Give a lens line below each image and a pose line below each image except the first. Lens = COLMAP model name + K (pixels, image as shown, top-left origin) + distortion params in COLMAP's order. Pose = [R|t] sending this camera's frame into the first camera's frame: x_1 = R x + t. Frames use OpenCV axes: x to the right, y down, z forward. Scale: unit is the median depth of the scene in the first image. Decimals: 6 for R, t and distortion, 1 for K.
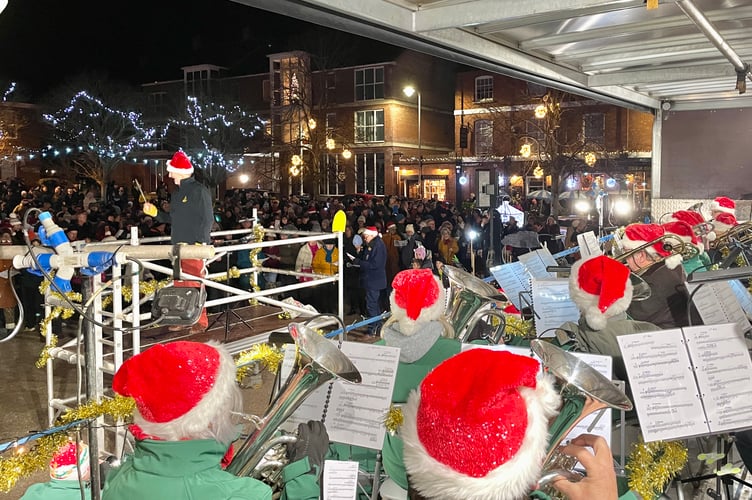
lens RADIAL K [[628.0, 0, 376.0], [0, 628.0, 250.0], [0, 0, 1]] dist [0.084390, -0.003347]
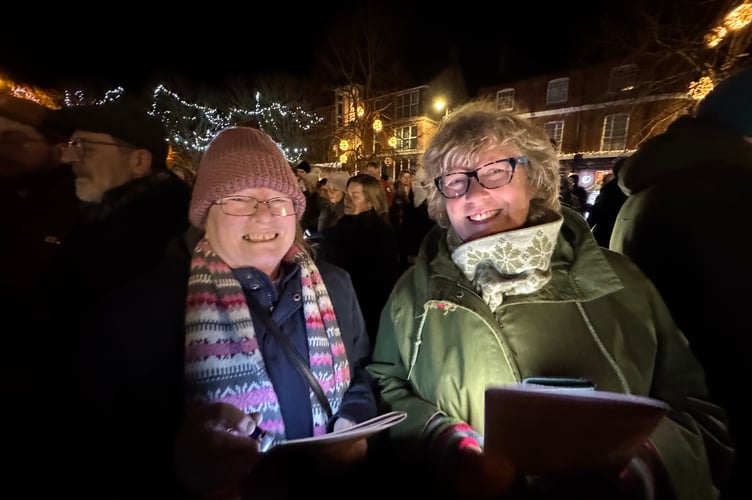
lens RADIAL K [[628.0, 0, 376.0], [0, 628.0, 250.0], [0, 0, 1]] dist [0.084390, -0.003347]
pose [[0.997210, 0.029767, -0.068460, 0.022290], [-0.027975, 0.999244, 0.026987, 0.006438], [0.069211, -0.024997, 0.997289, -0.305119]]
